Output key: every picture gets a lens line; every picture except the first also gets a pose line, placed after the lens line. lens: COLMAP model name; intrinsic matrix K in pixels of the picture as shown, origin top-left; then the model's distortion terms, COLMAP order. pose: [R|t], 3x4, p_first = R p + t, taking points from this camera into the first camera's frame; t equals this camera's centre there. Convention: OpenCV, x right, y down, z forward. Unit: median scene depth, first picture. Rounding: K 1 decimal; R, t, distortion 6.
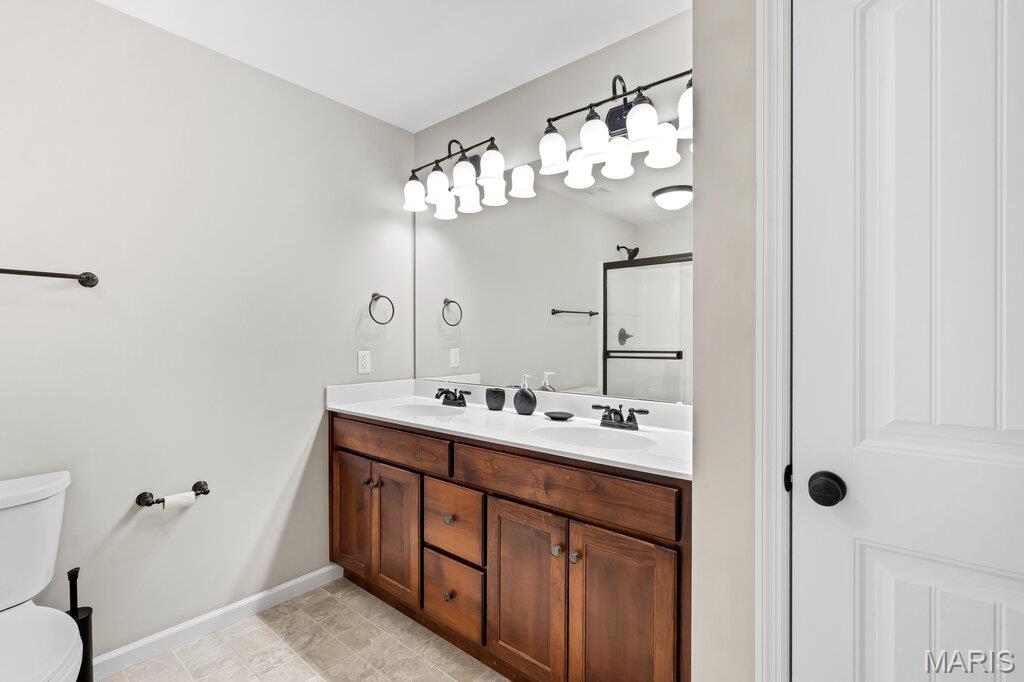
lens RADIAL K [[465.6, 0, 512.0], [0, 465.6, 341.0], [0, 0, 1]] dist [-0.001518, -0.000008]
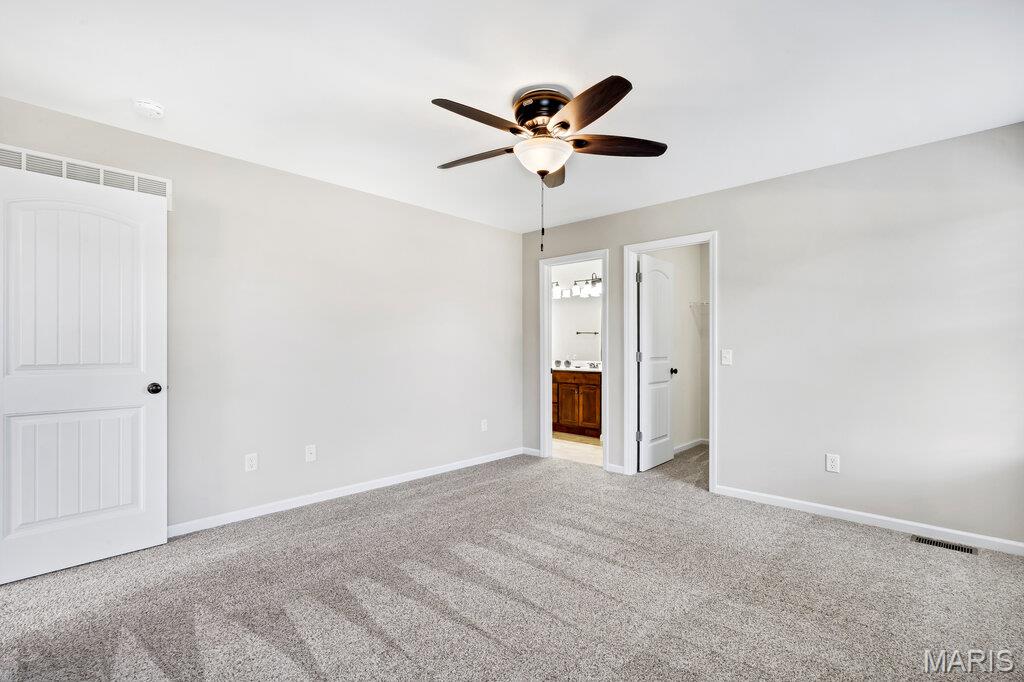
lens RADIAL K [[465.6, 0, 512.0], [0, 465.6, 341.0], [0, 0, 1]] dist [-0.001518, -0.000008]
pose [[0.998311, 0.002992, -0.058021, -0.217324], [-0.003932, 0.999863, -0.016100, 0.030269], [0.057965, 0.016301, 0.998186, -2.903382]]
